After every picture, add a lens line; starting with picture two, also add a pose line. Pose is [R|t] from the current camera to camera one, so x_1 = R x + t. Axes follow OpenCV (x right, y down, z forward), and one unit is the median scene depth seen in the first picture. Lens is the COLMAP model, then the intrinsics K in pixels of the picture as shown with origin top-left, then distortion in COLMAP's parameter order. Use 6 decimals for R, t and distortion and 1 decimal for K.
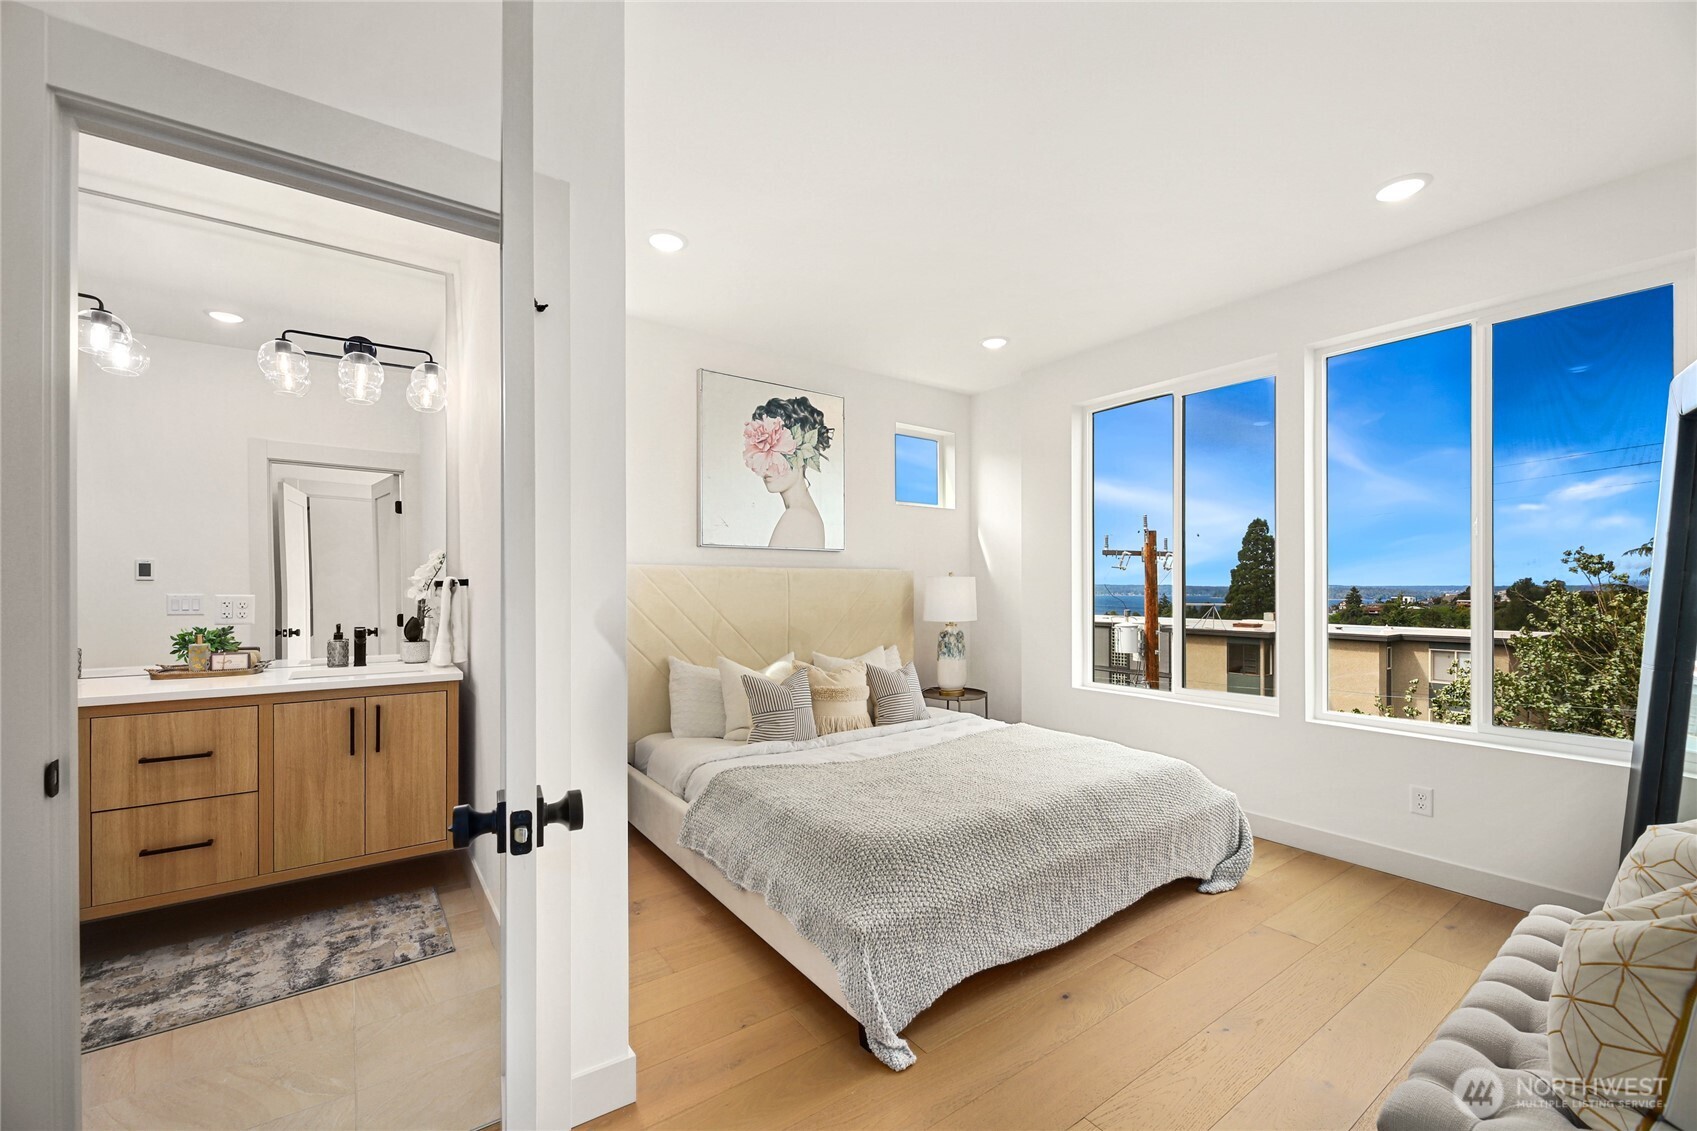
lens RADIAL K [[691.8, 0, 837.9], [0, 691.8, 582.5], [0, 0, 1]] dist [0.001908, -0.000062]
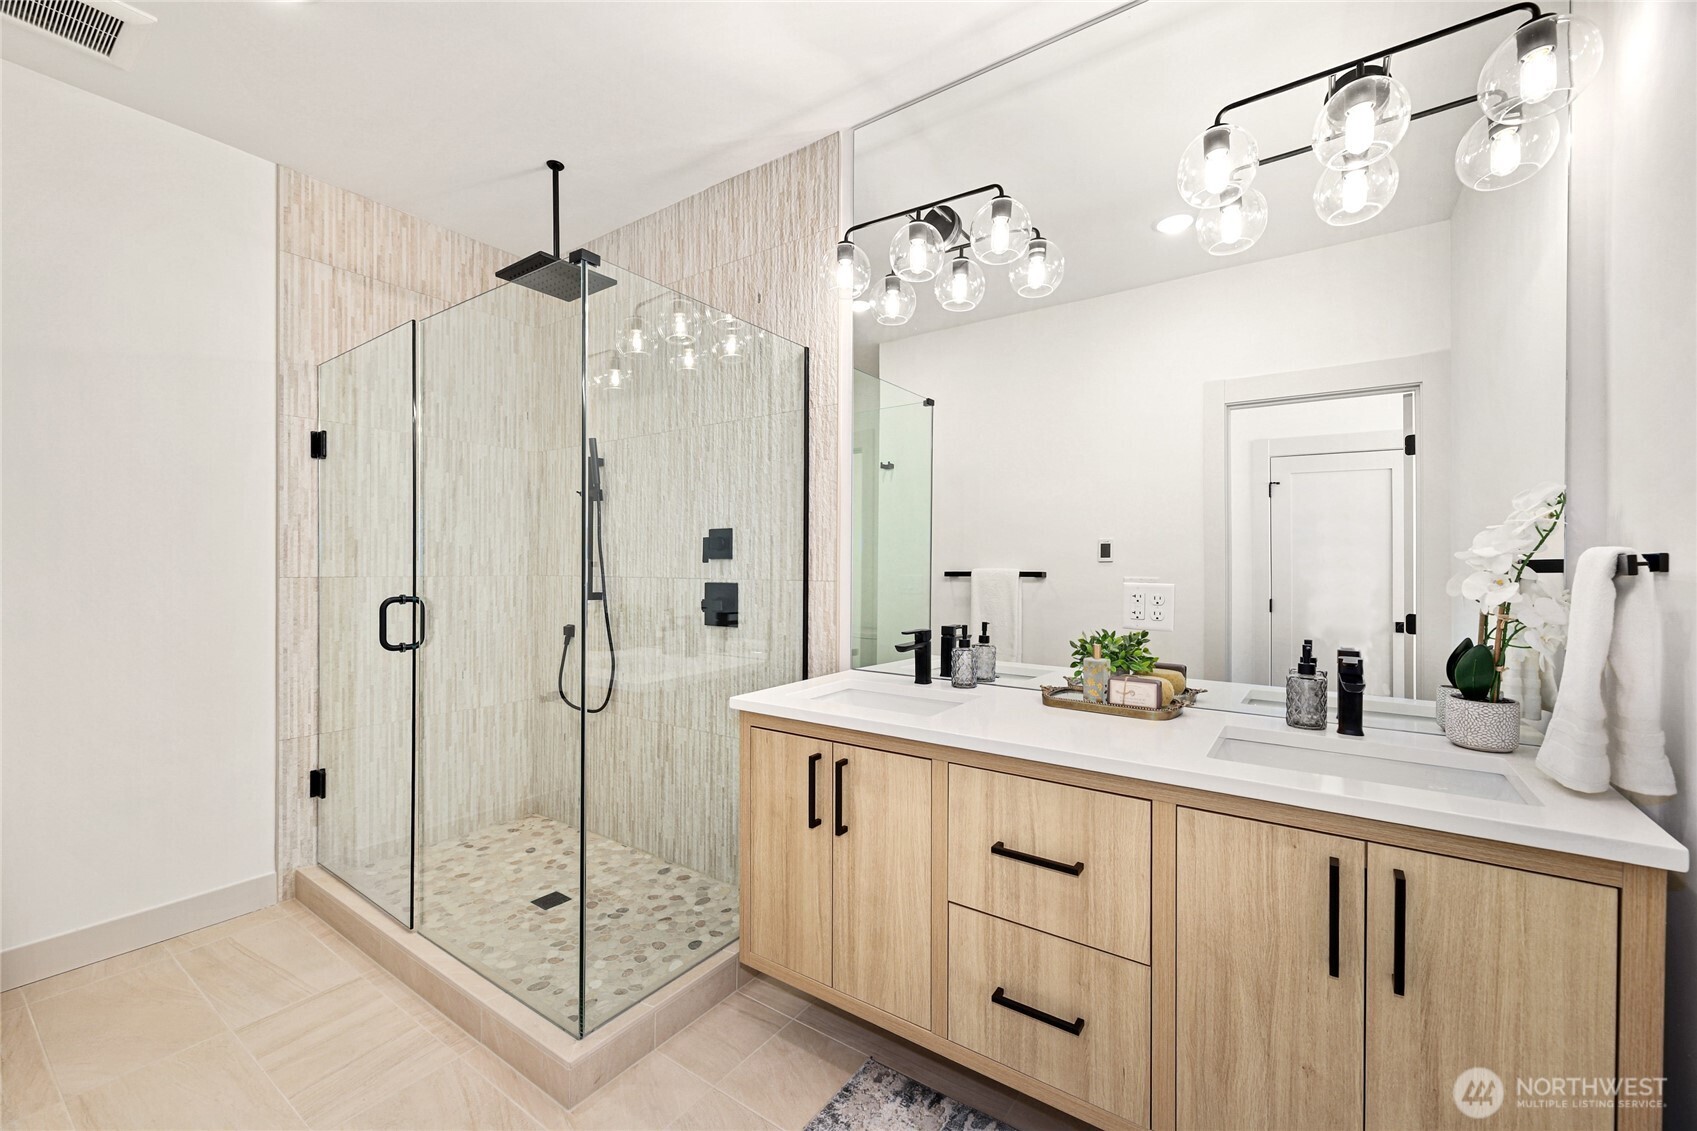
lens RADIAL K [[684.6, 0, 842.4], [0, 684.6, 566.4], [0, 0, 1]] dist [0.001719, -0.003527]
pose [[0.328203, 0.001530, -0.944606, -0.396312], [-0.000816, 0.999999, 0.001336, 0.002060], [0.944607, 0.000332, 0.328204, 0.566318]]
